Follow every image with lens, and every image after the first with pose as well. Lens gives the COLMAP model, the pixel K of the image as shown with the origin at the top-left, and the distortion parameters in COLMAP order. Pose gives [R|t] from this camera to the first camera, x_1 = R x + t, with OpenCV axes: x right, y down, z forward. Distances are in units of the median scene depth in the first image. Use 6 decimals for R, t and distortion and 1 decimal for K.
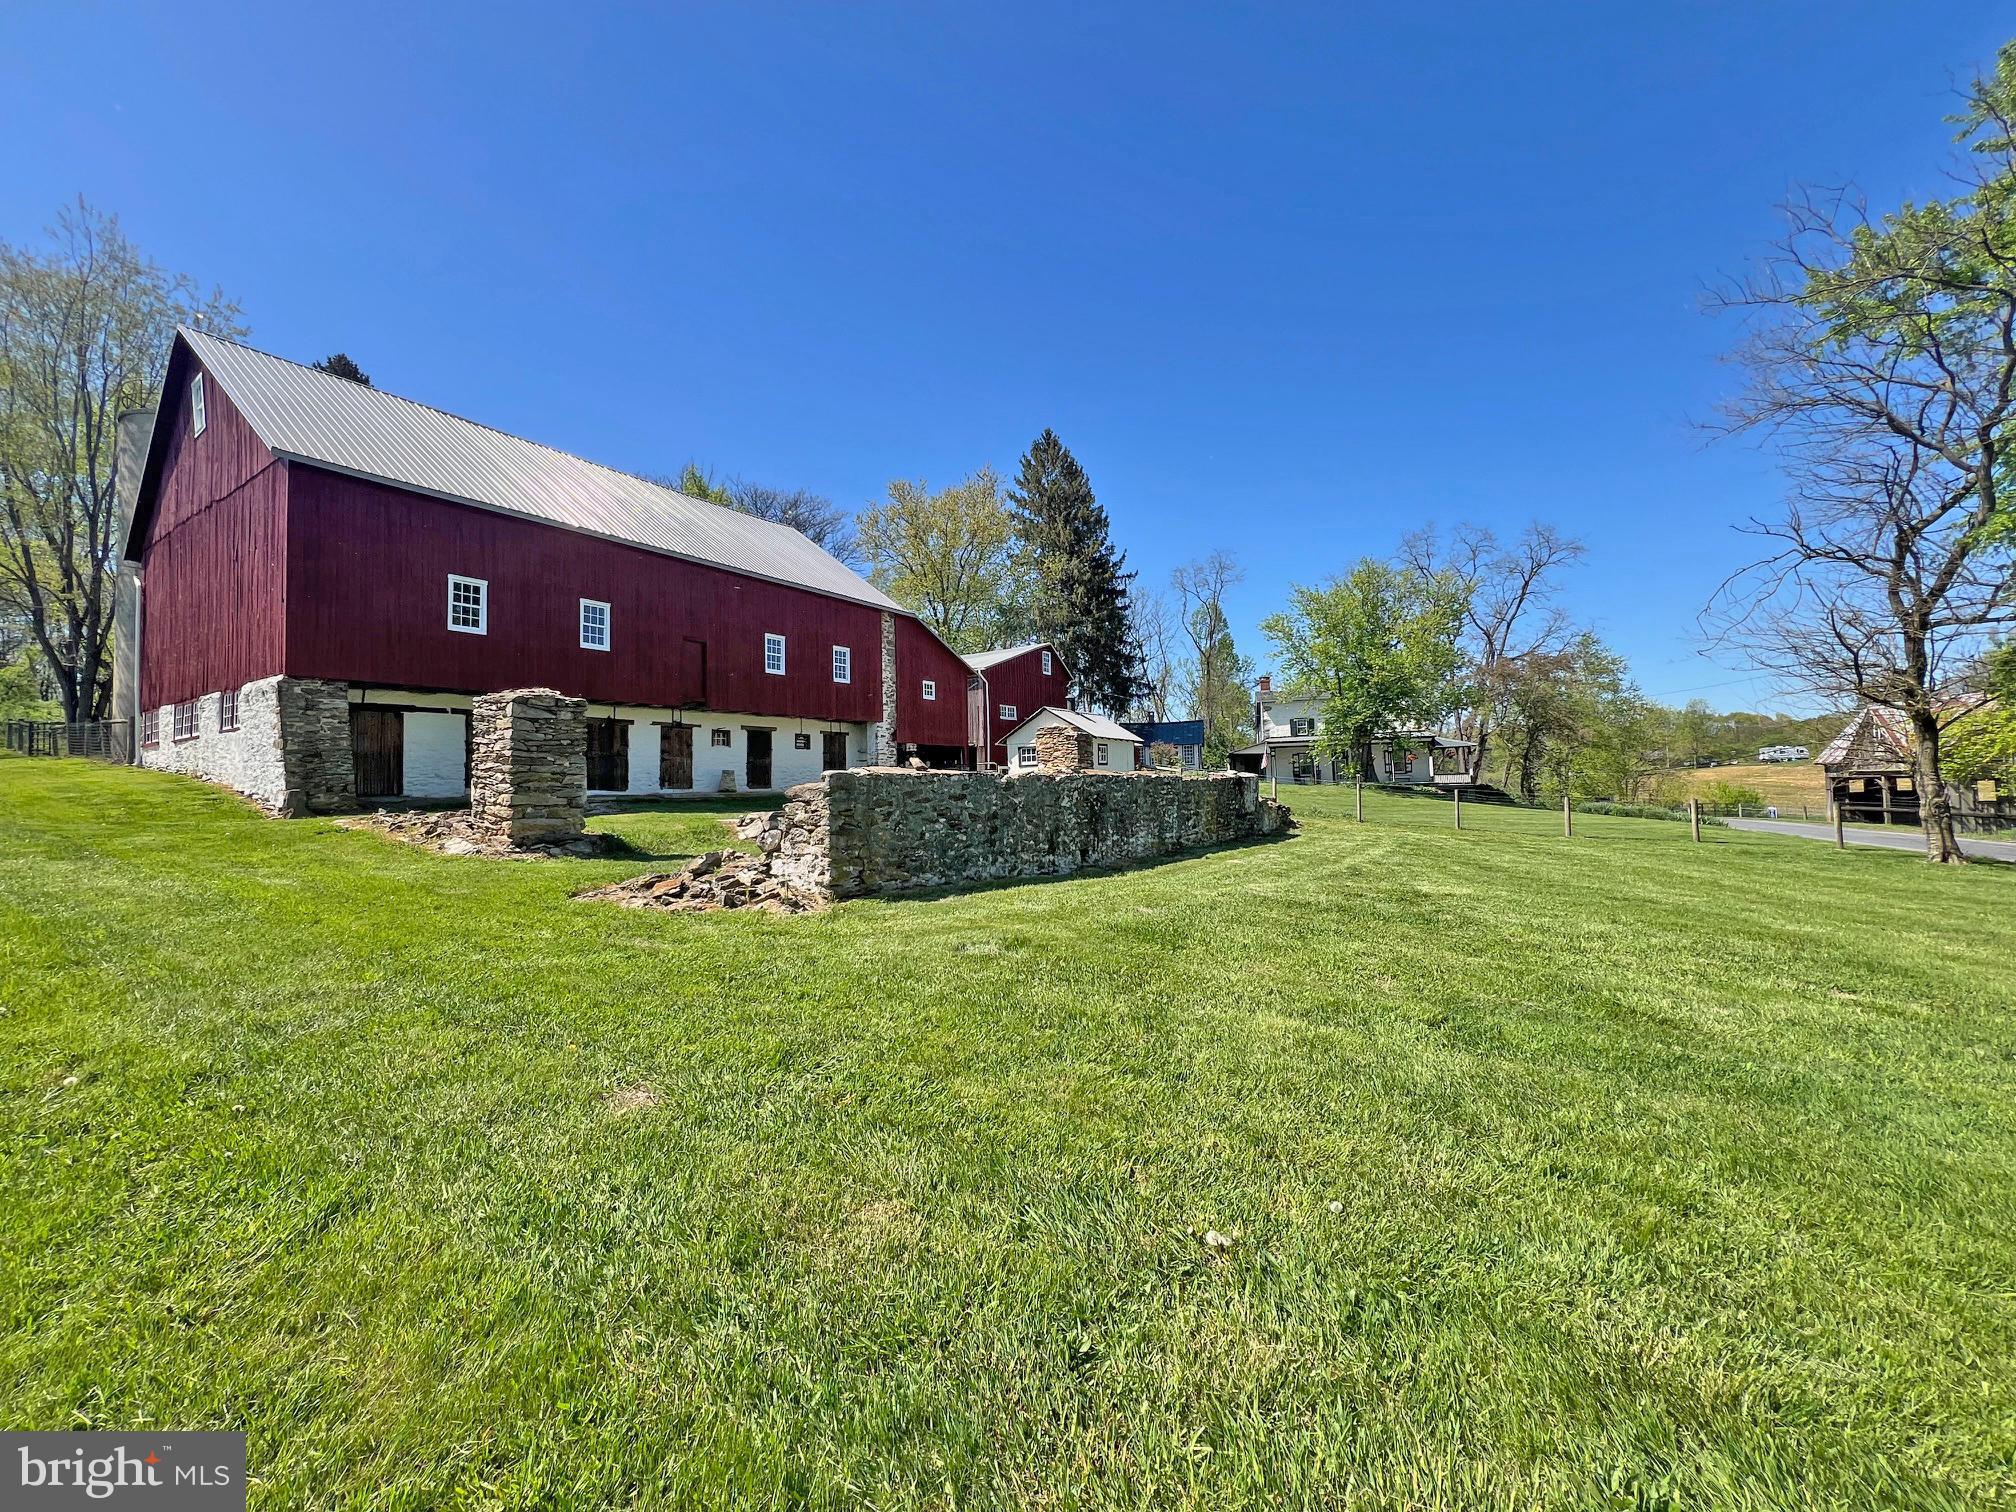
lens RADIAL K [[809.4, 0, 1007.8], [0, 809.4, 758.9], [0, 0, 1]] dist [-0.003321, 0.001539]
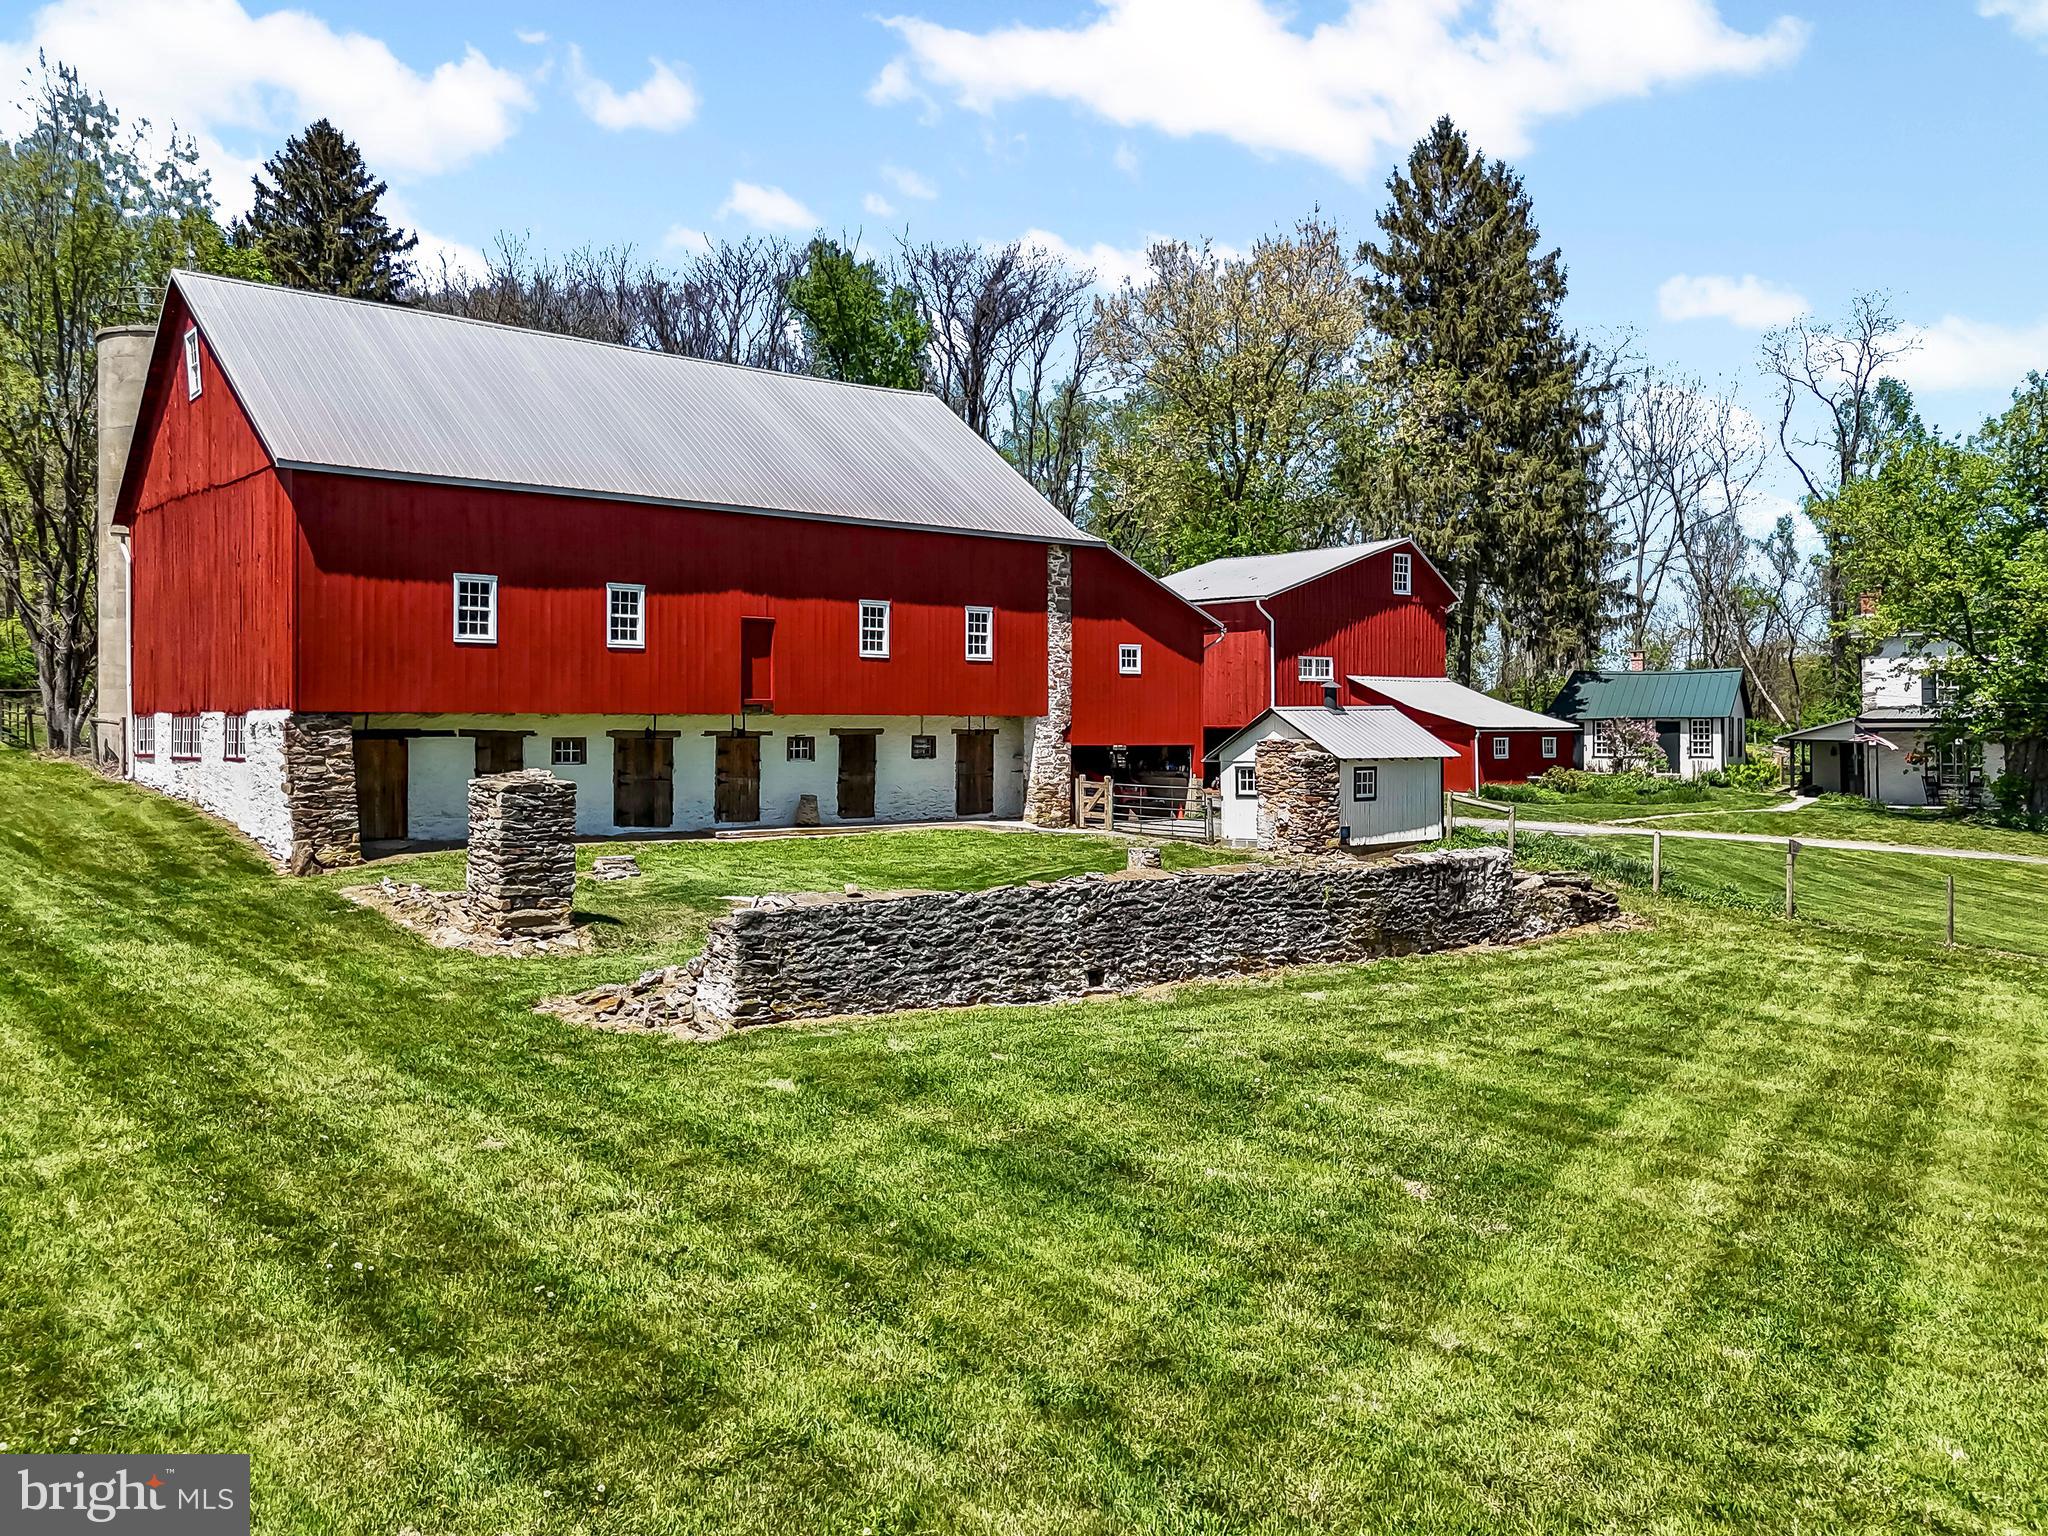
lens RADIAL K [[1626.1, 0, 1021.0], [0, 1626.1, 752.6], [0, 0, 1]] dist [0.035468, -0.005647]
pose [[0.958990, 0.023168, -0.282491, 0.244045], [-0.010406, 0.998860, 0.046595, -0.096880], [0.283249, -0.041745, 0.958138, -0.317955]]
